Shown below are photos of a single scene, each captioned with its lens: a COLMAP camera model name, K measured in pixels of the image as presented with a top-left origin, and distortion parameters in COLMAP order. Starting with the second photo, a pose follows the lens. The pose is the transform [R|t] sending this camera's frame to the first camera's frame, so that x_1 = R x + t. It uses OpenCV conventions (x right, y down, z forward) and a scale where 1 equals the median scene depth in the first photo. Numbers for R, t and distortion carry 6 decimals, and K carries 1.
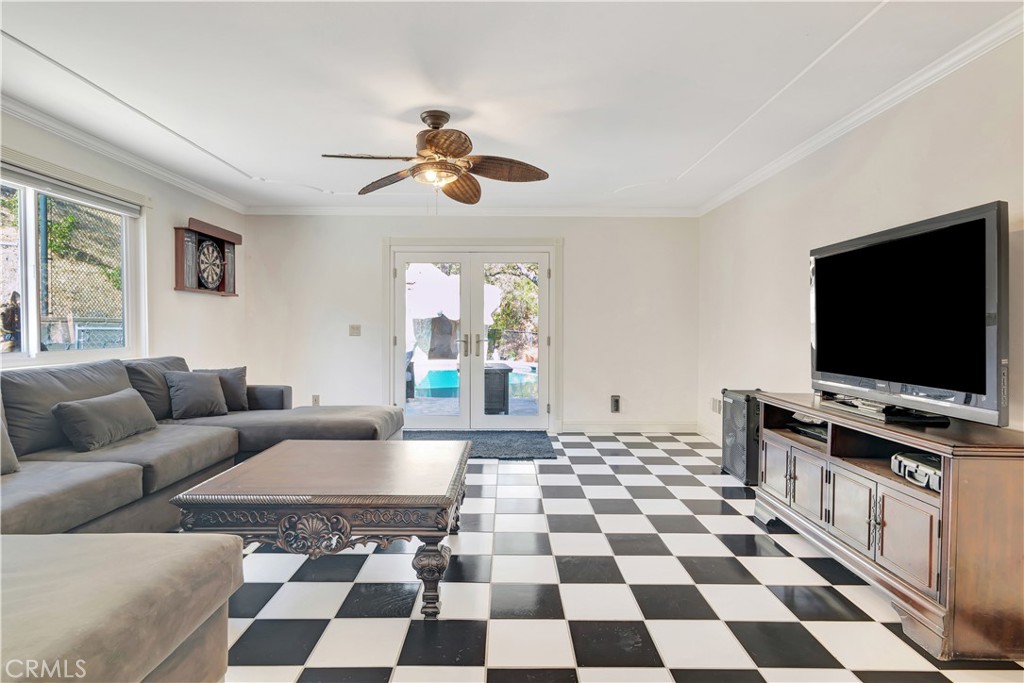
lens RADIAL K [[567.0, 0, 514.0], [0, 567.0, 326.6], [0, 0, 1]] dist [0.003524, 0.000382]
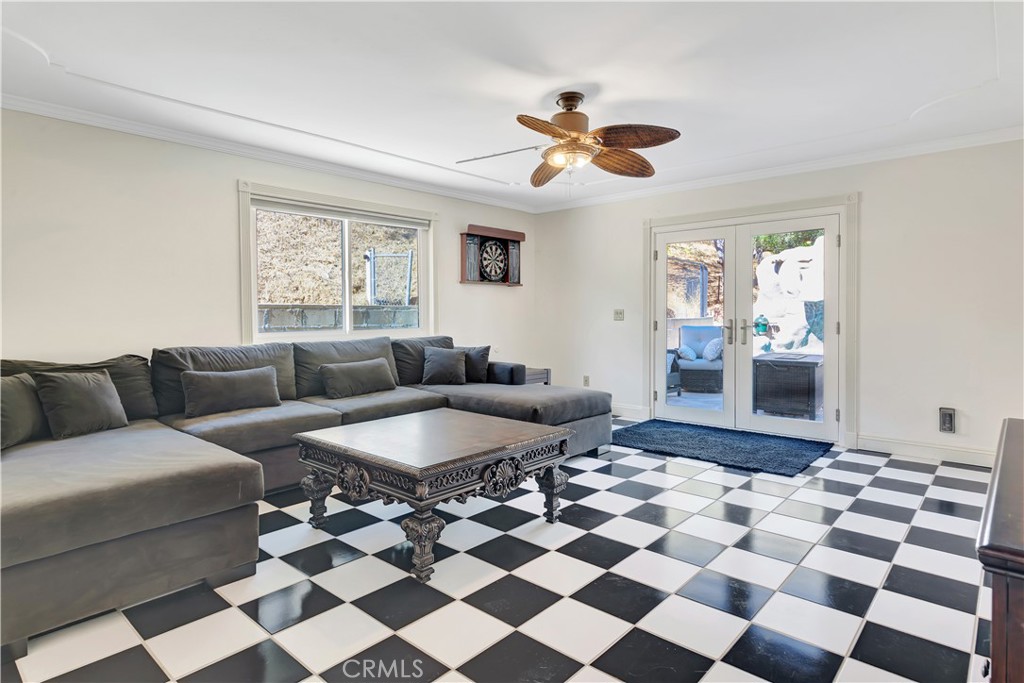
lens RADIAL K [[575.1, 0, 513.4], [0, 575.1, 307.4], [0, 0, 1]] dist [0.000771, -0.000324]
pose [[0.724336, -0.011387, -0.689353, 0.342775], [0.006427, 0.999932, -0.009764, 0.002232], [0.689417, 0.002642, 0.724360, 0.149658]]
